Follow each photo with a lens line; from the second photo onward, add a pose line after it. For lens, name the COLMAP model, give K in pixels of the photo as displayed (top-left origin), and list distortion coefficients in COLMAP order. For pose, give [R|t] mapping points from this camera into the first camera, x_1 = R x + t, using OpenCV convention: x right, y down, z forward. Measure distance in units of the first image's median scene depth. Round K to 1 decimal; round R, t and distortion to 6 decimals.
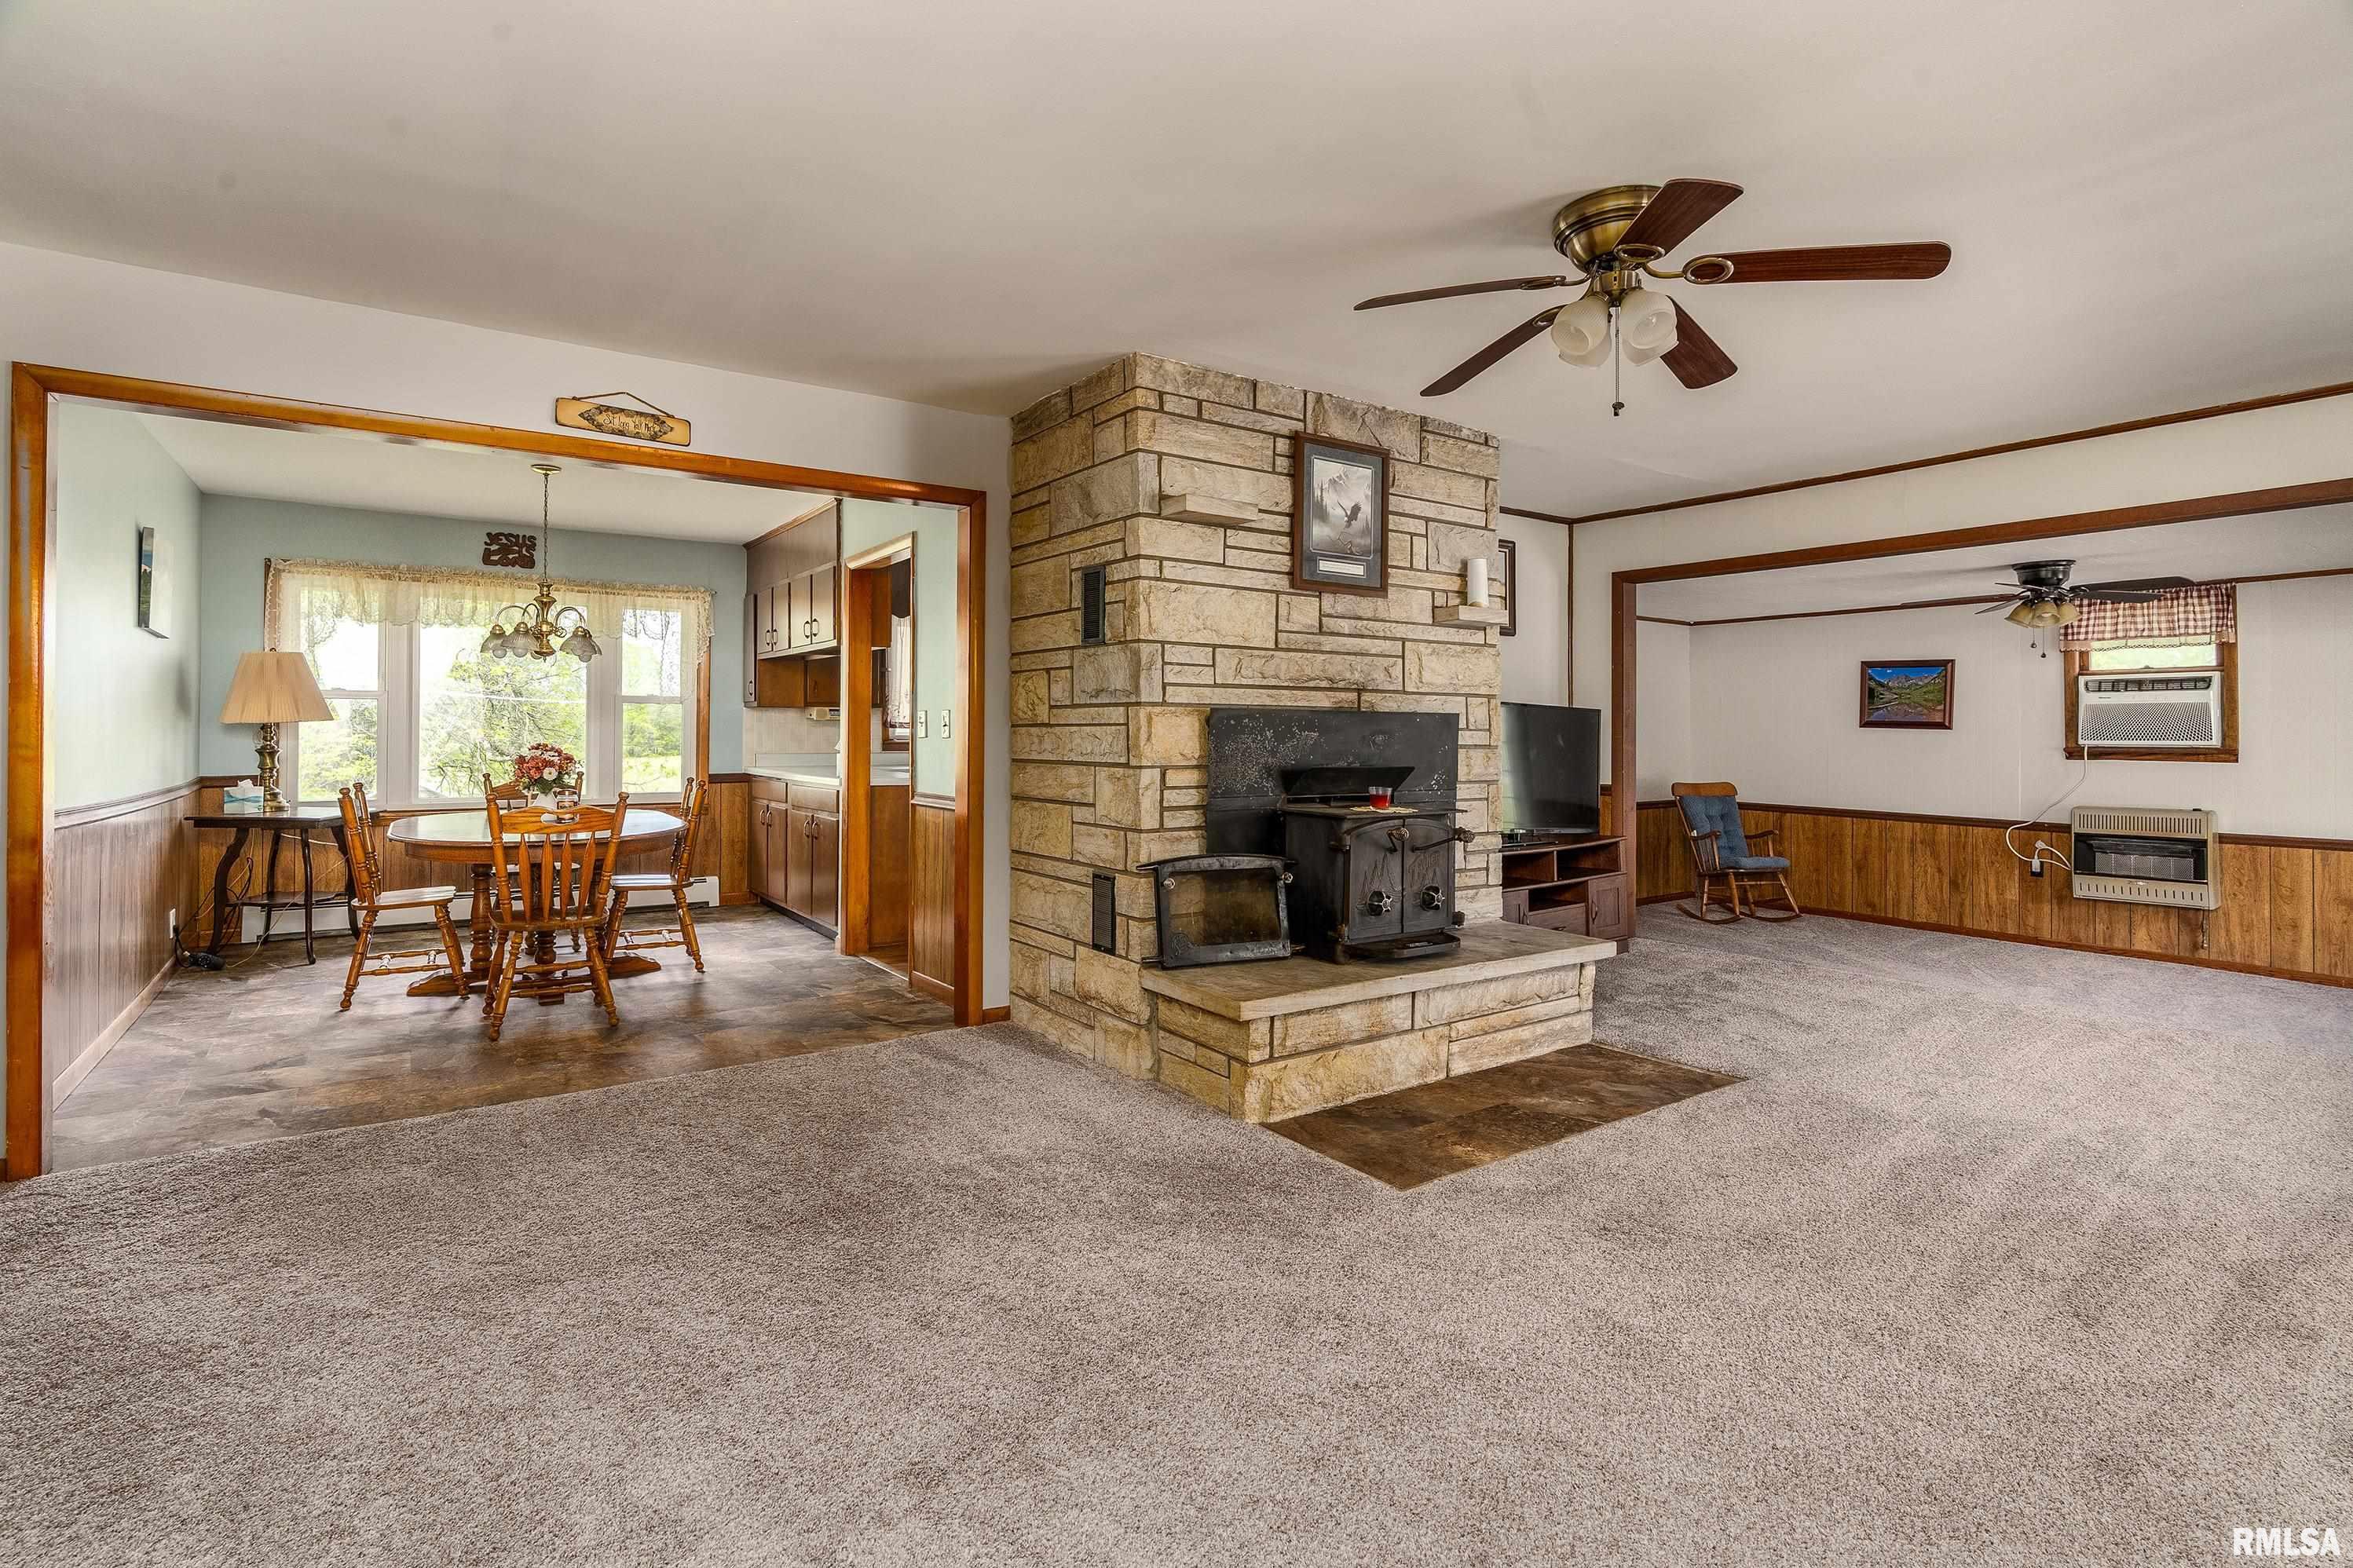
lens RADIAL K [[1099.7, 0, 1169.2], [0, 1099.7, 721.2], [0, 0, 1]] dist [0.000882, 0.000028]
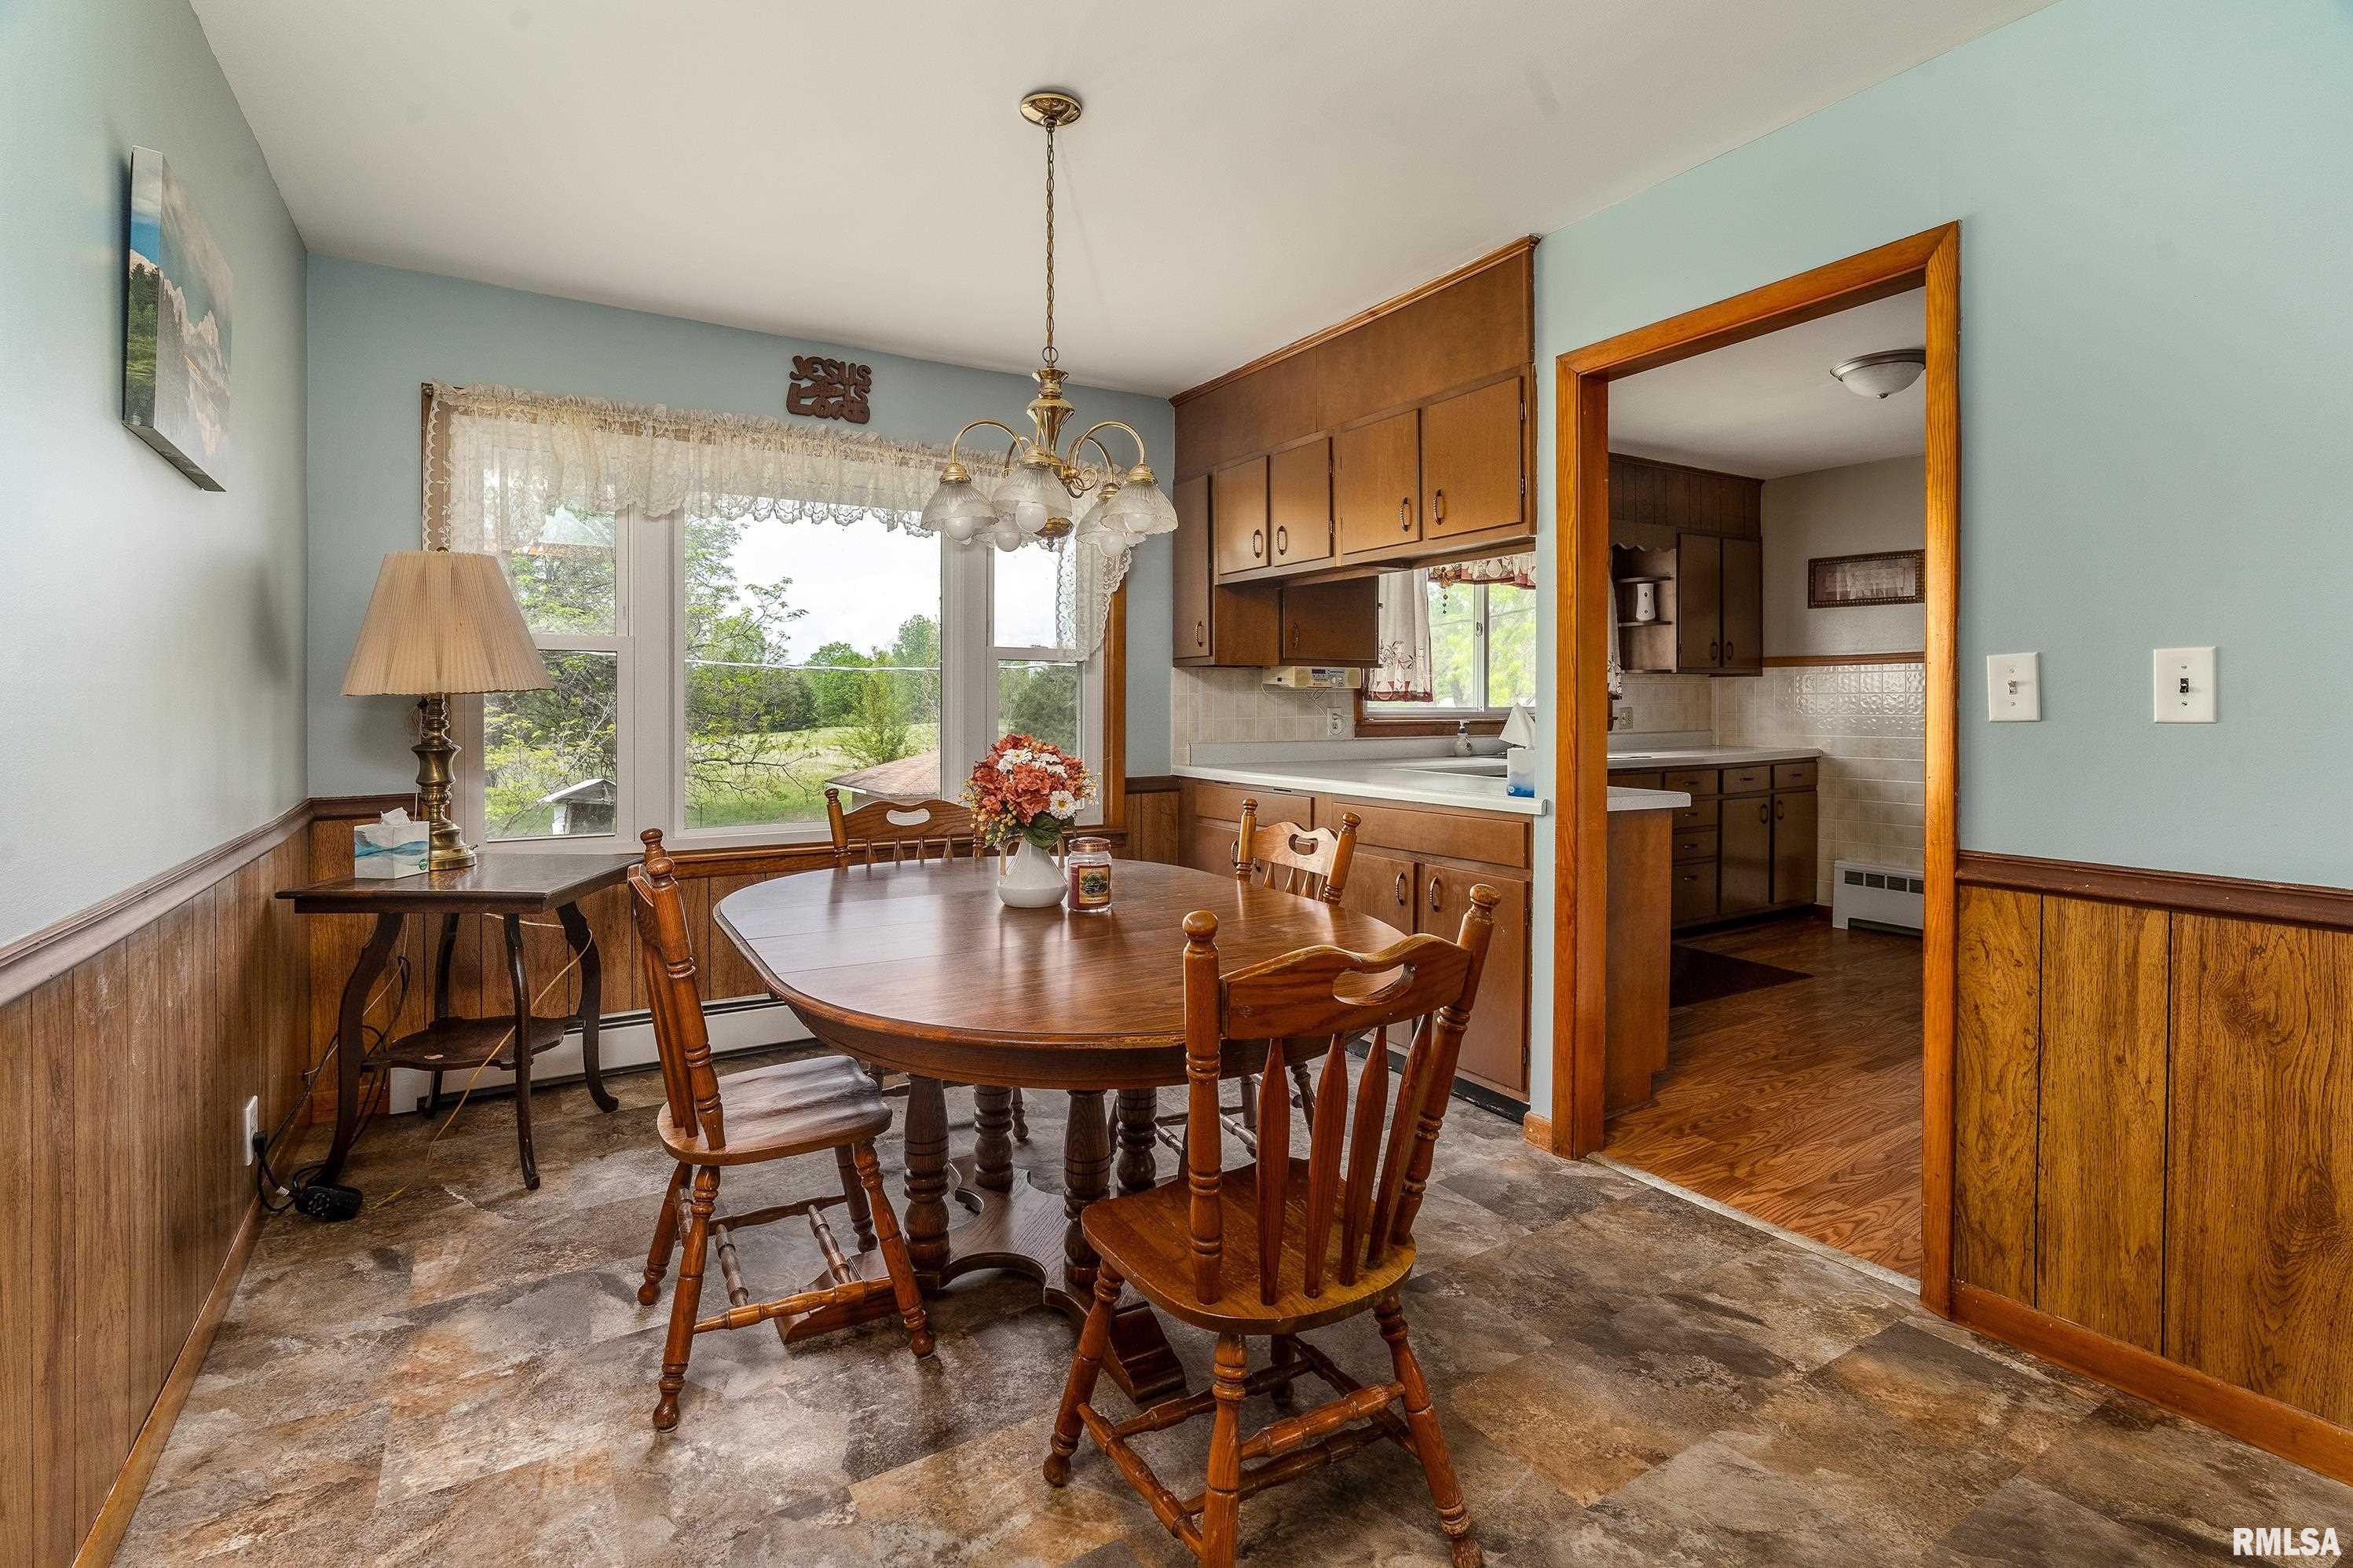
lens RADIAL K [[1155.1, 0, 1256.0], [0, 1155.1, 704.6], [0, 0, 1]] dist [-0.004414, -0.000711]
pose [[0.999308, 0.002683, -0.037104, -0.251589], [-0.002159, 0.999898, 0.014141, -0.001226], [0.037138, -0.014051, 0.999211, 0.288933]]
